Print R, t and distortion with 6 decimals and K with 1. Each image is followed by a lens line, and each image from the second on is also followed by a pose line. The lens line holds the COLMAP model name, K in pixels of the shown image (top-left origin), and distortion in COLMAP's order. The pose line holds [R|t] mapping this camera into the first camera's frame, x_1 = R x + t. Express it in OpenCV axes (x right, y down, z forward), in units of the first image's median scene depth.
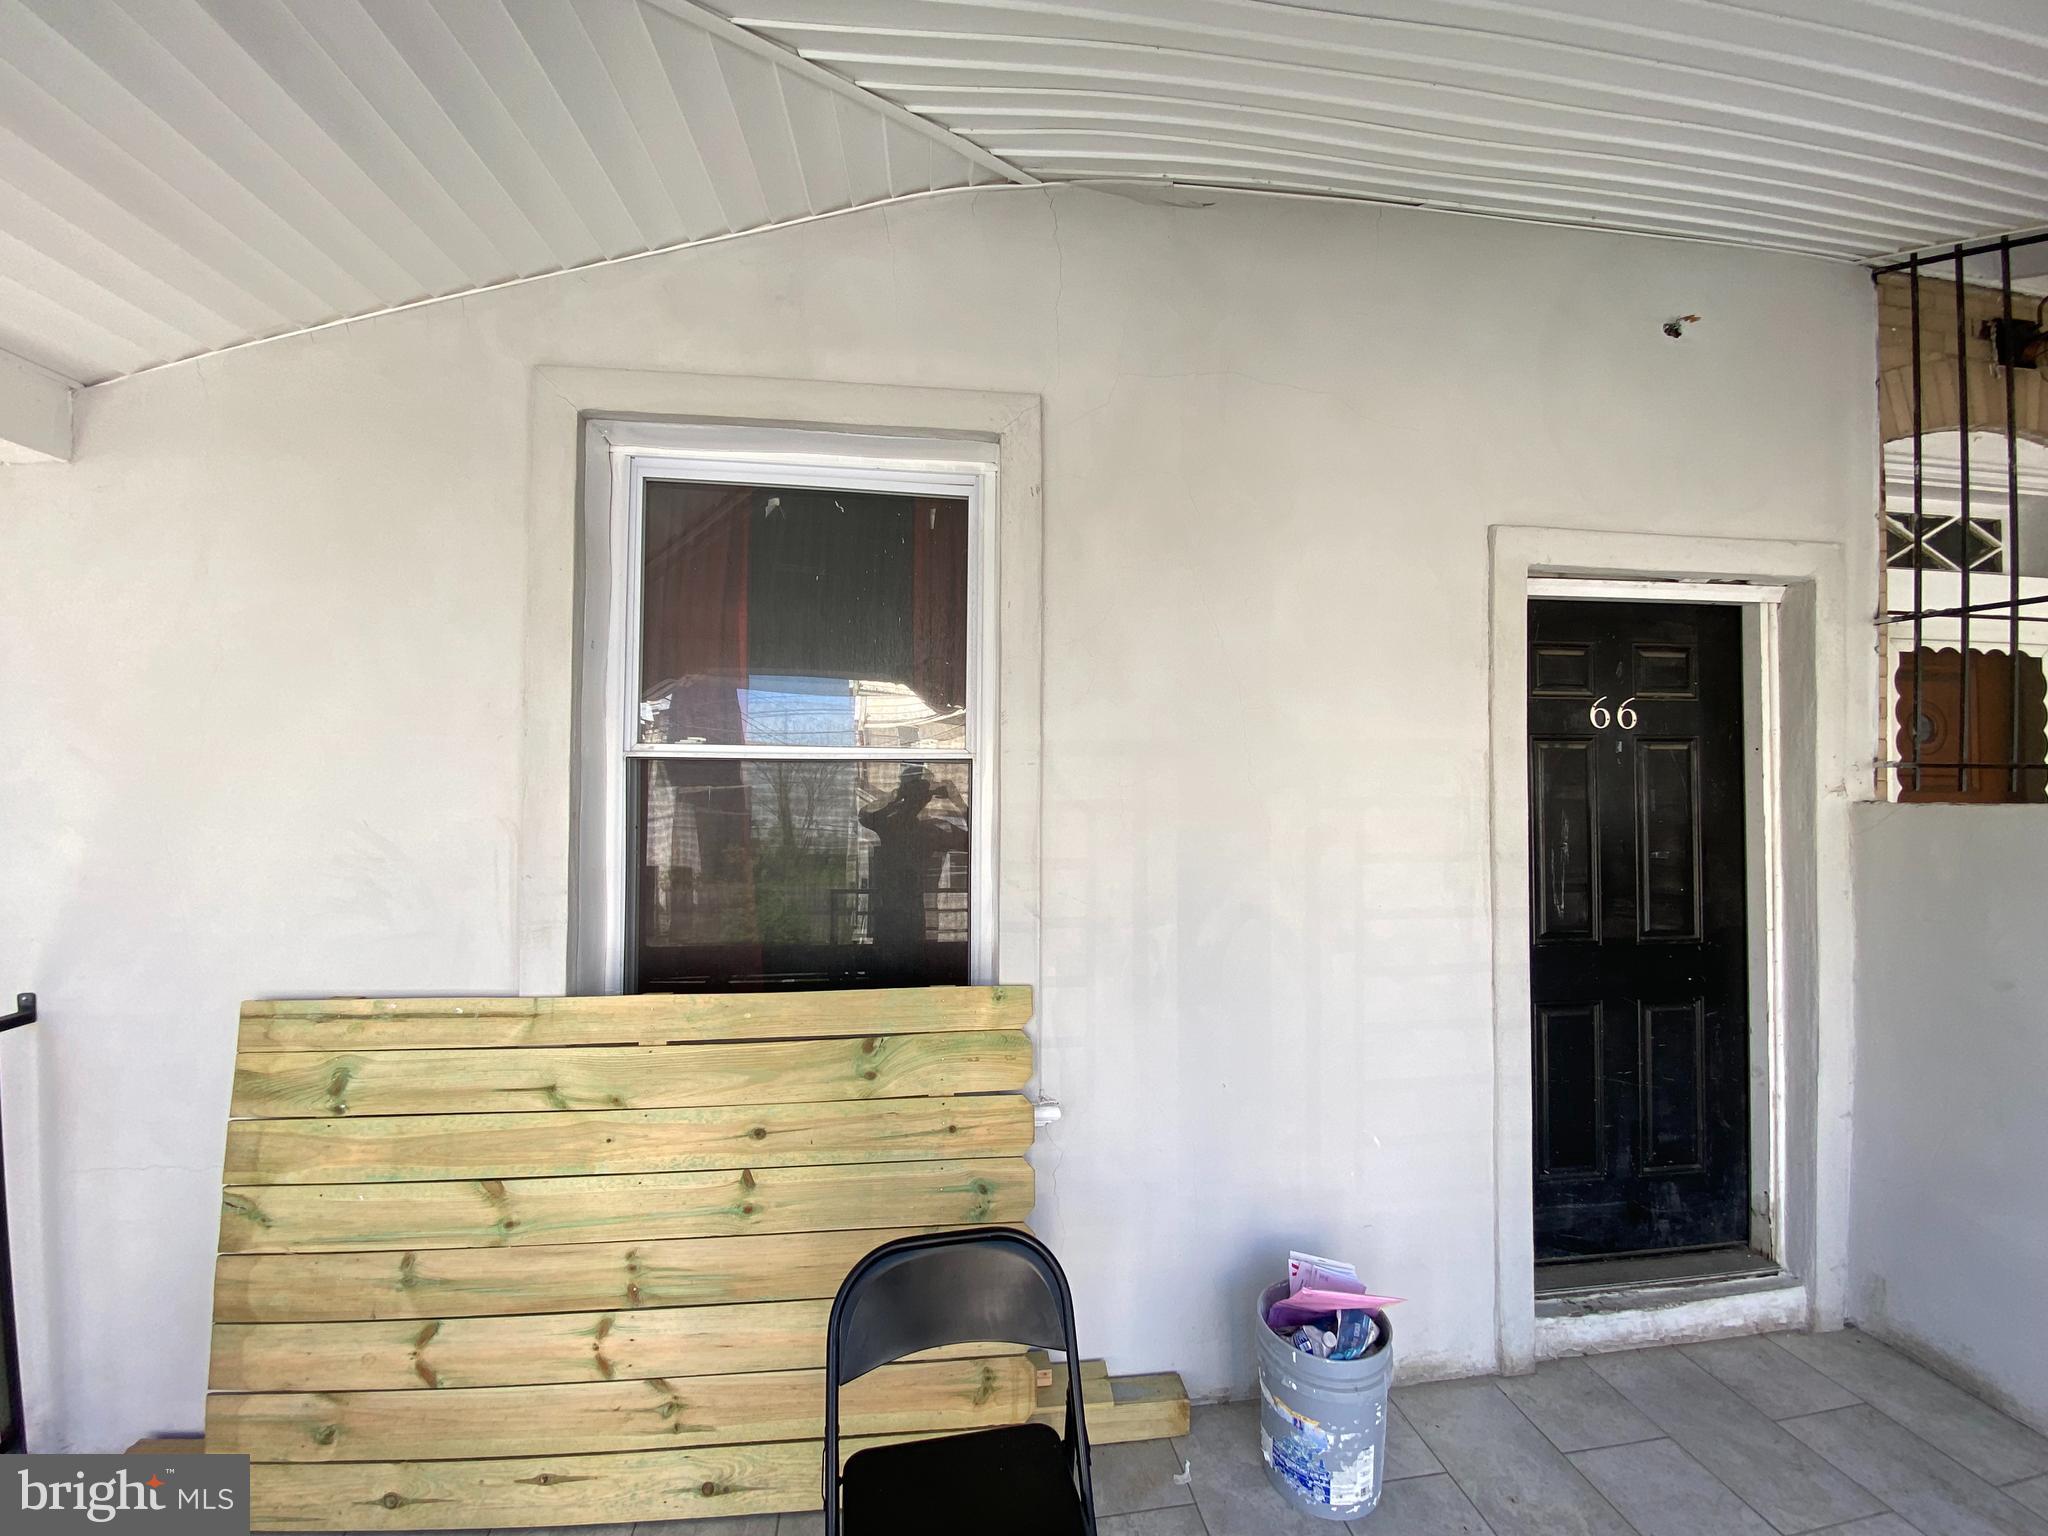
lens RADIAL K [[836.8, 0, 1033.8], [0, 836.8, 775.6], [0, 0, 1]] dist [0.001740, -0.011638]
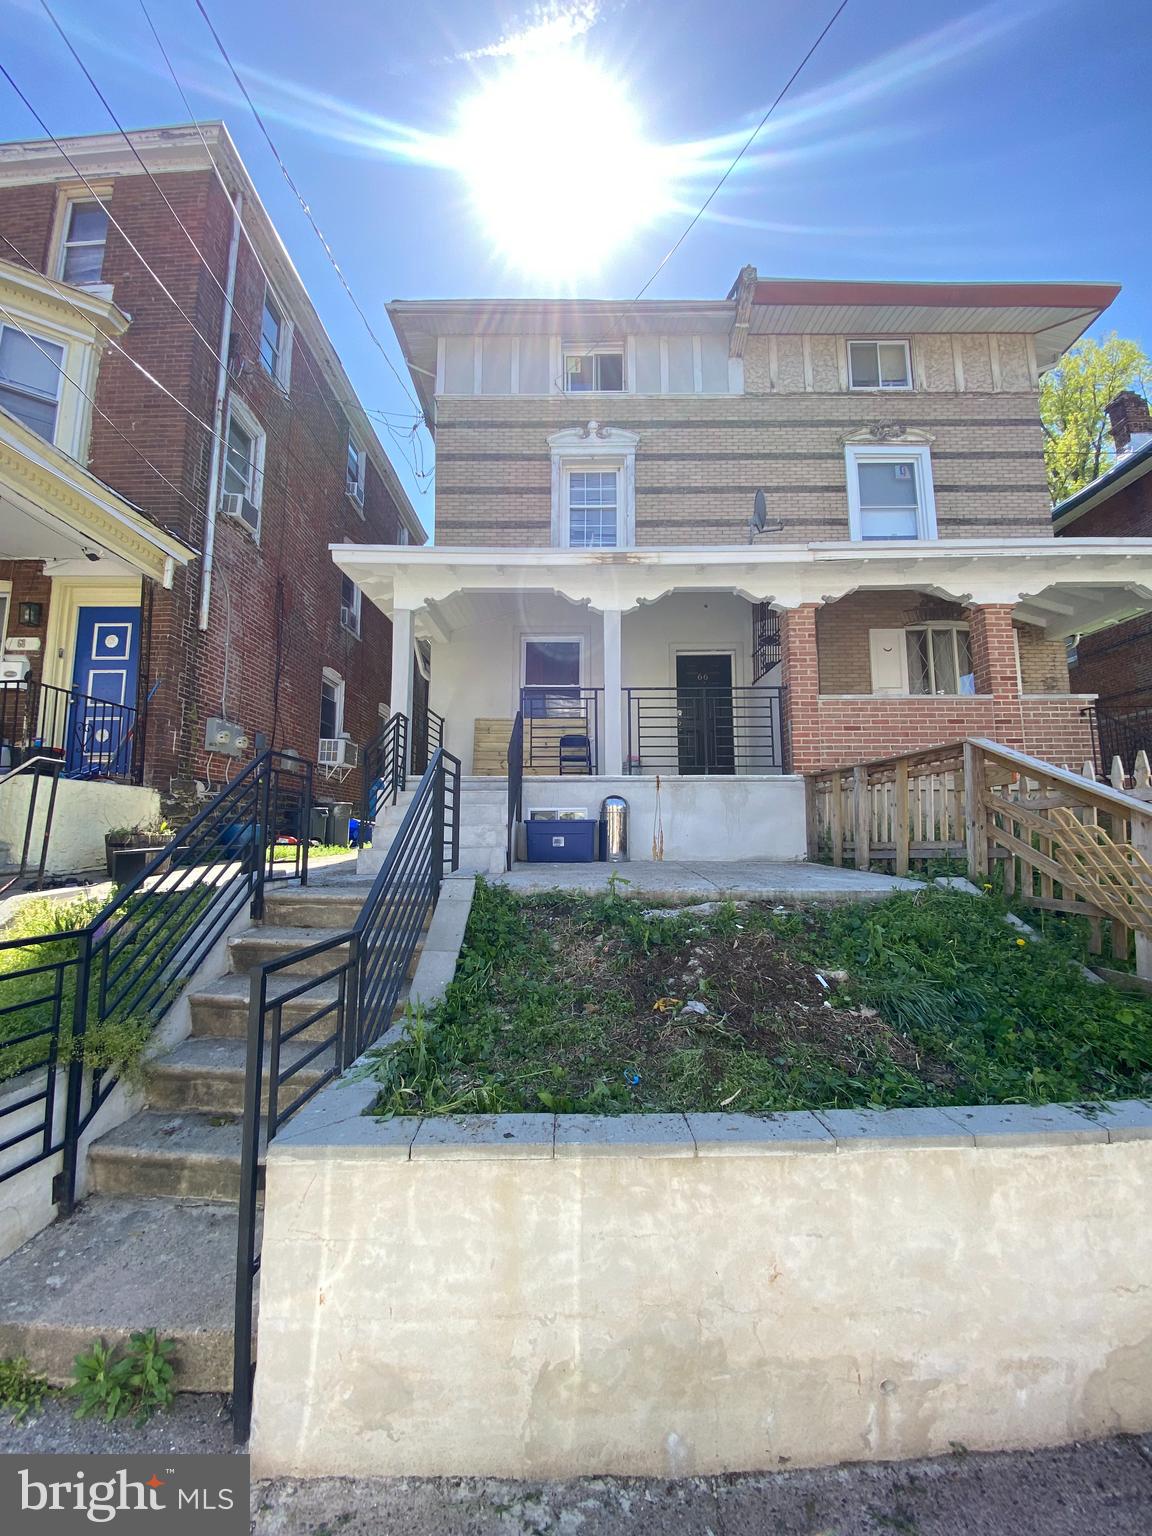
lens RADIAL K [[621.3, 0, 572.1], [0, 621.3, 765.9], [0, 0, 1]] dist [0.023702, -0.027130]
pose [[0.989622, -0.017710, -0.142603, 0.556251], [0.002218, 0.994141, -0.108070, 1.162059], [0.143681, 0.106632, 0.983862, -3.707422]]
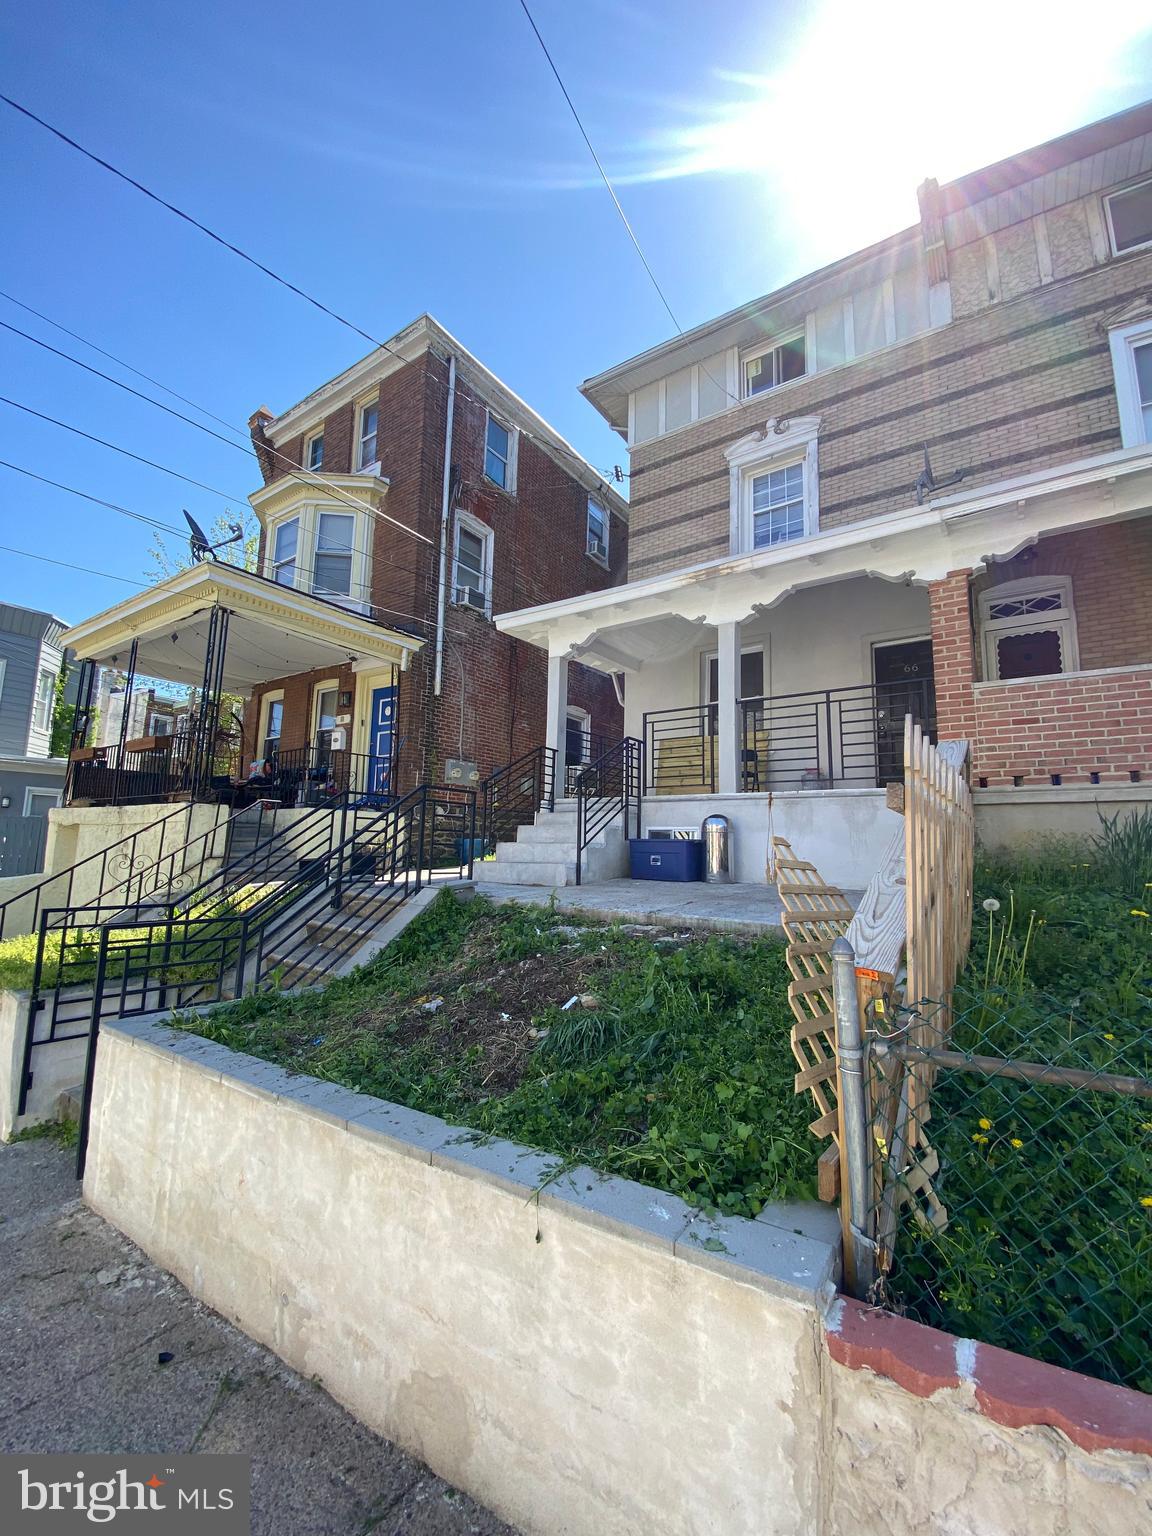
lens RADIAL K [[618.1, 0, 576.0], [0, 618.1, 768.0], [0, 0, 1]] dist [0.034011, -0.032342]
pose [[0.737039, -0.072175, -0.671985, 2.020520], [-0.013699, 0.992482, -0.121623, 1.122611], [0.675711, 0.098846, 0.730509, -3.265381]]
